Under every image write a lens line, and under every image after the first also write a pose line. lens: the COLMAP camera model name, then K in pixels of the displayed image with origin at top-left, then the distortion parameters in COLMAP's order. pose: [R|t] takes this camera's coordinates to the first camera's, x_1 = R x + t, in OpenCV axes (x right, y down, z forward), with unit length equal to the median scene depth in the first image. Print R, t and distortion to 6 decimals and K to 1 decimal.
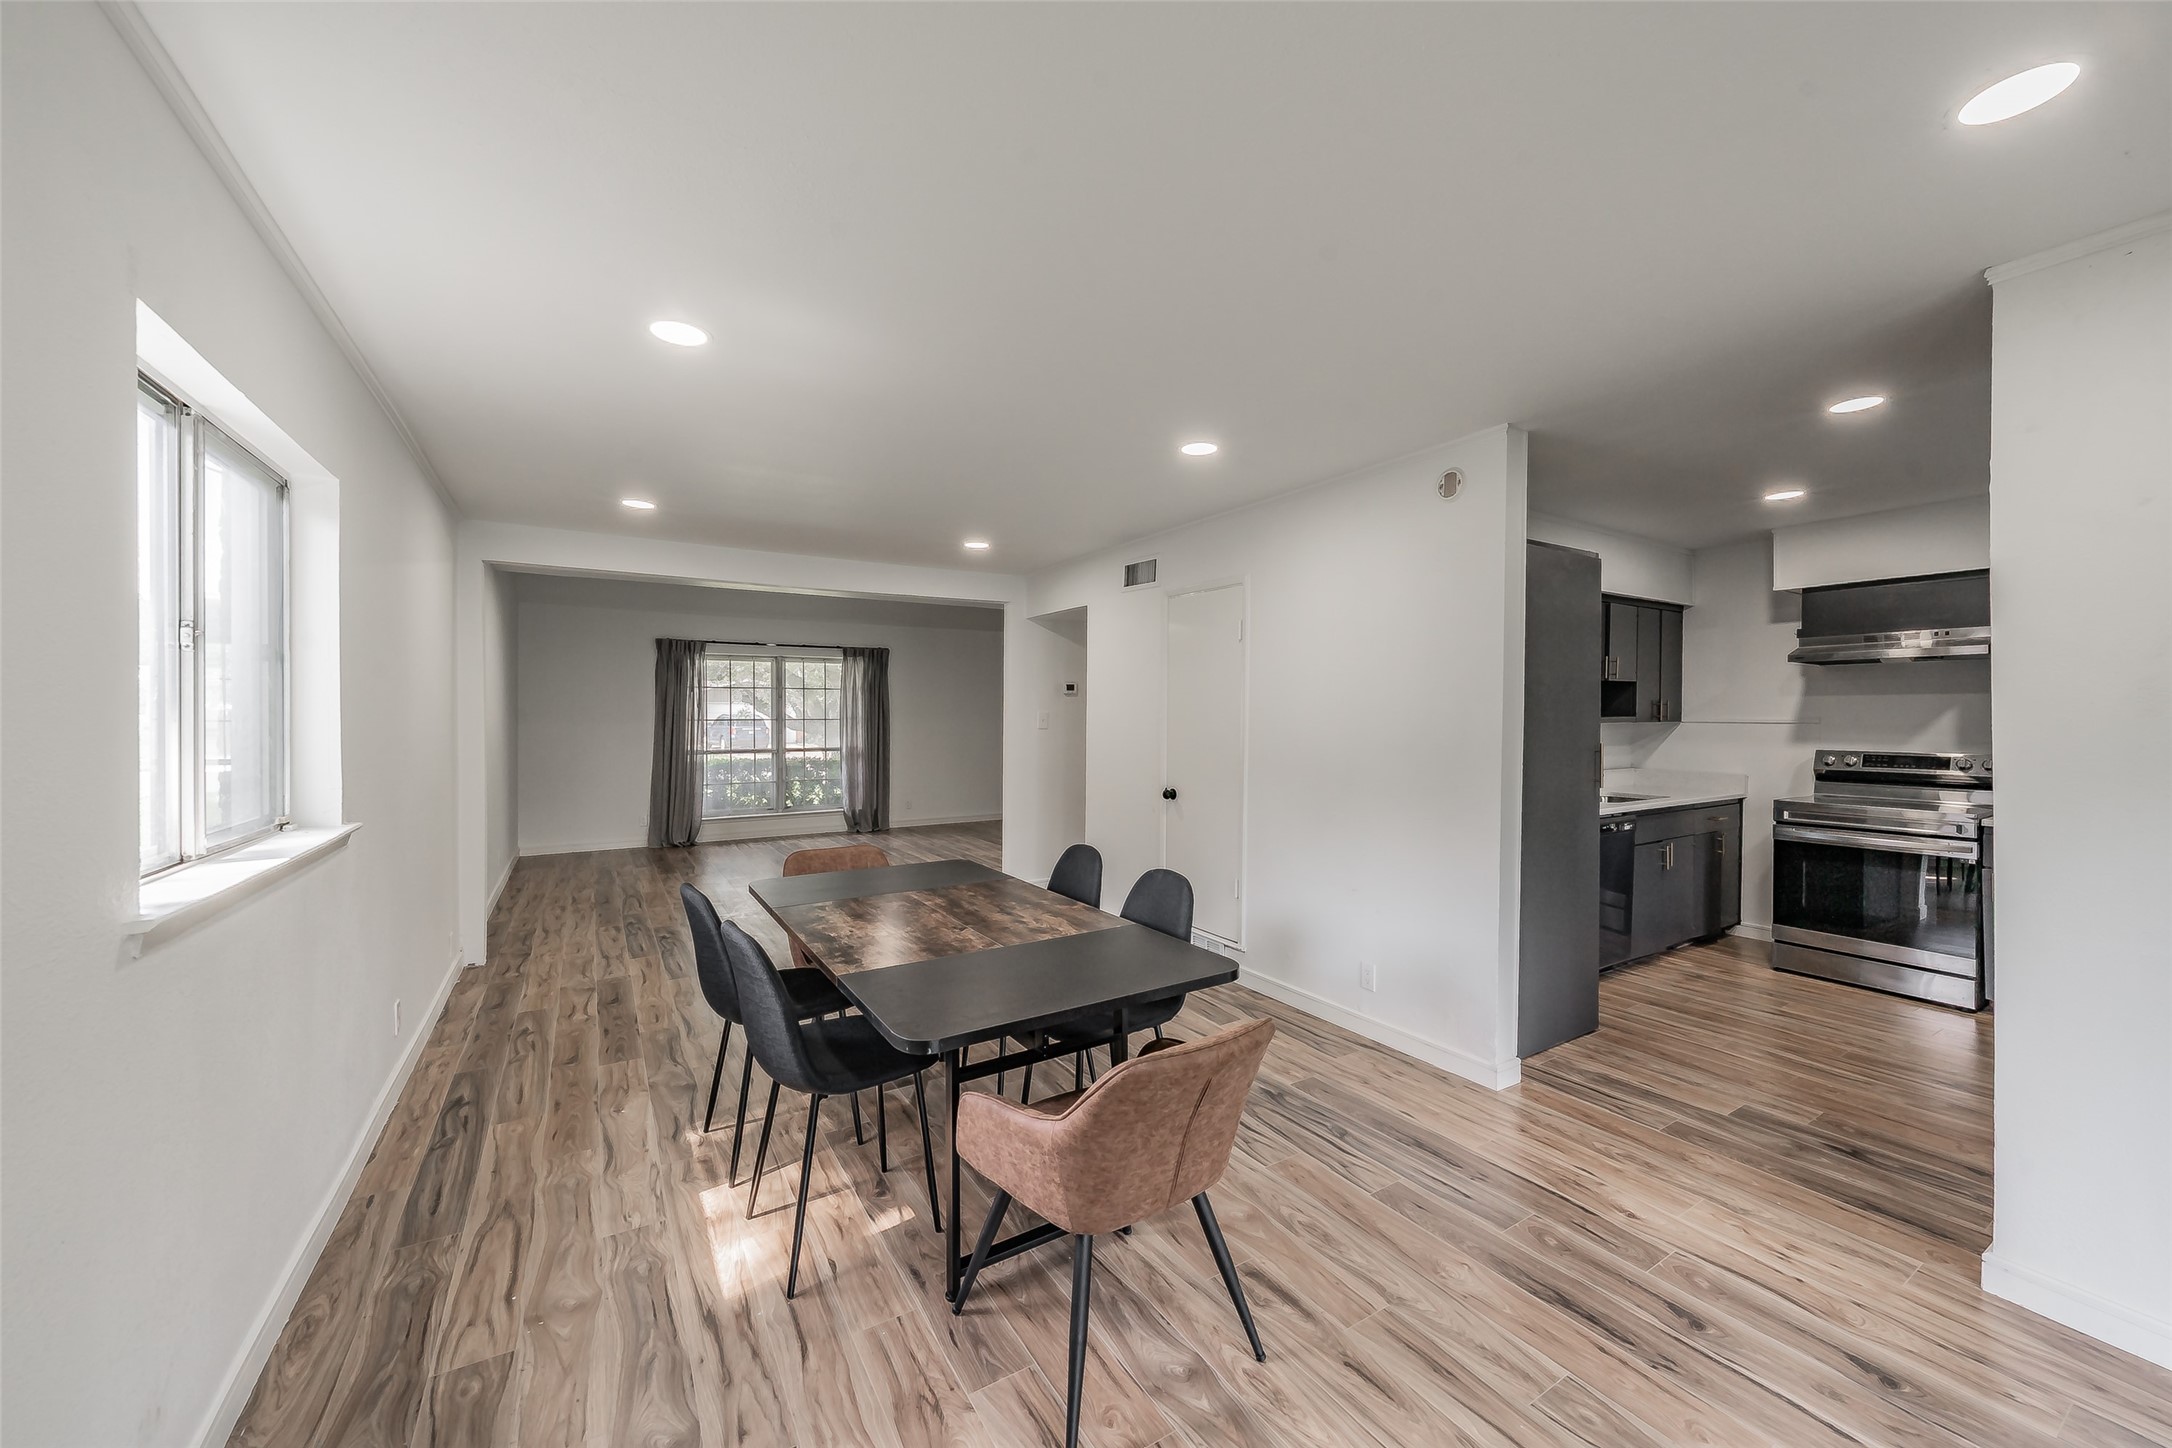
lens RADIAL K [[819.6, 0, 1099.0], [0, 819.6, 713.6], [0, 0, 1]] dist [-0.009575, 0.000201]
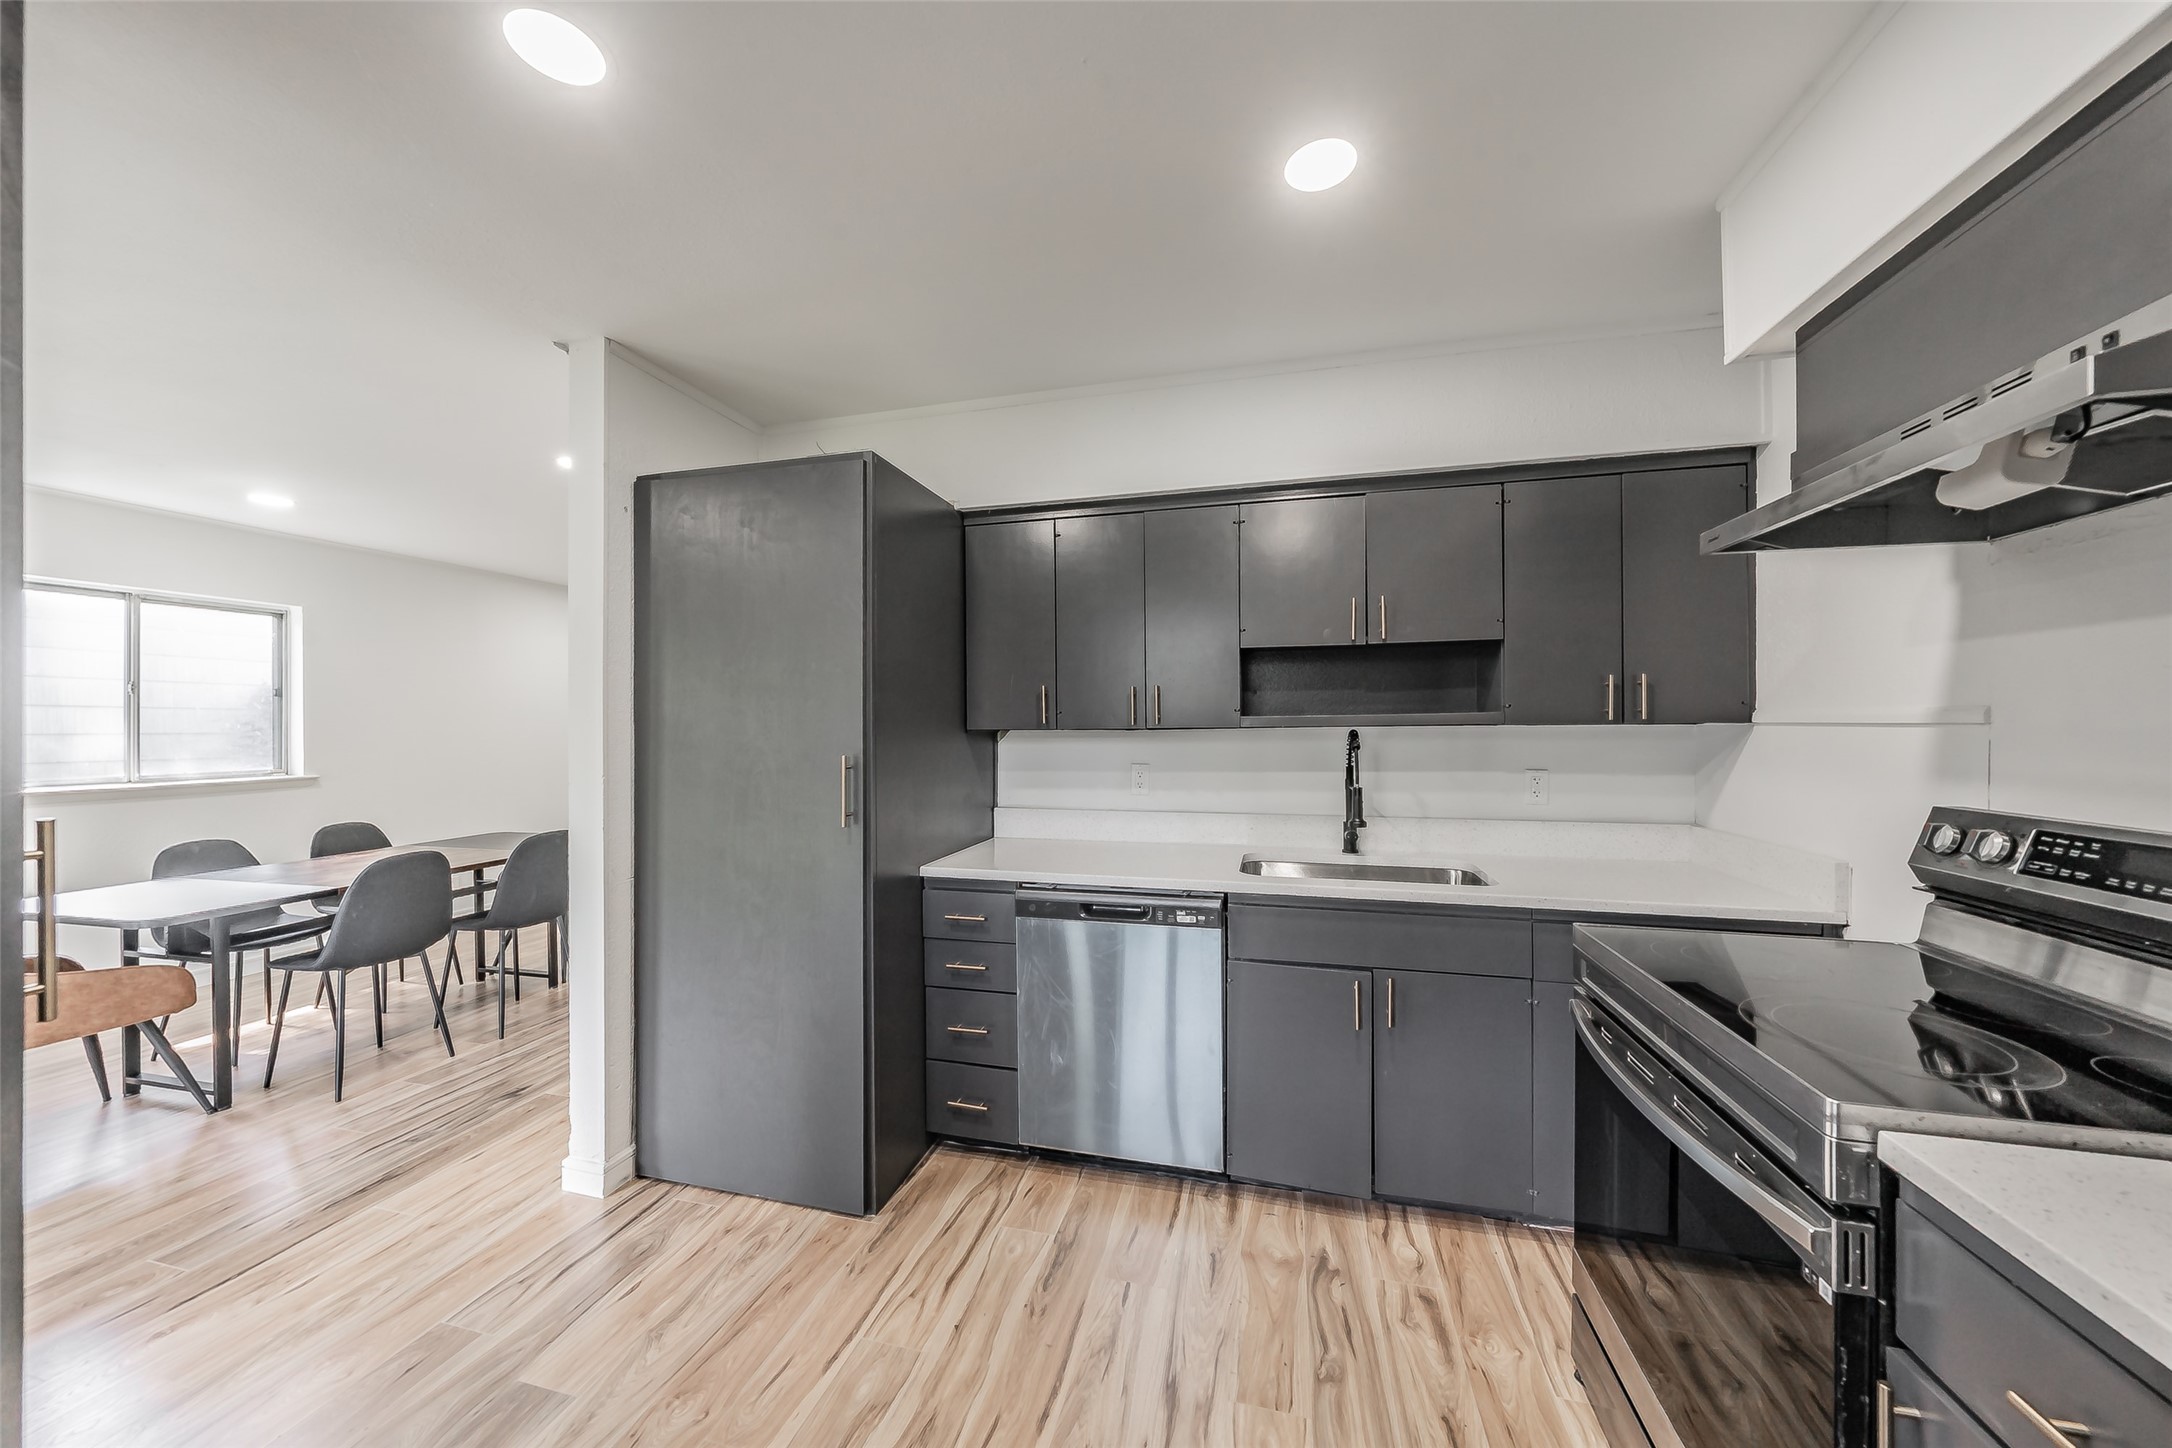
lens RADIAL K [[764.6, 0, 1130.4], [0, 764.6, 729.1], [0, 0, 1]] dist [-0.005958, -0.000326]
pose [[0.689015, -0.002539, -0.724743, 0.927496], [0.009081, 0.999946, 0.005130, 0.009988], [0.724690, -0.010116, 0.689000, 0.591362]]
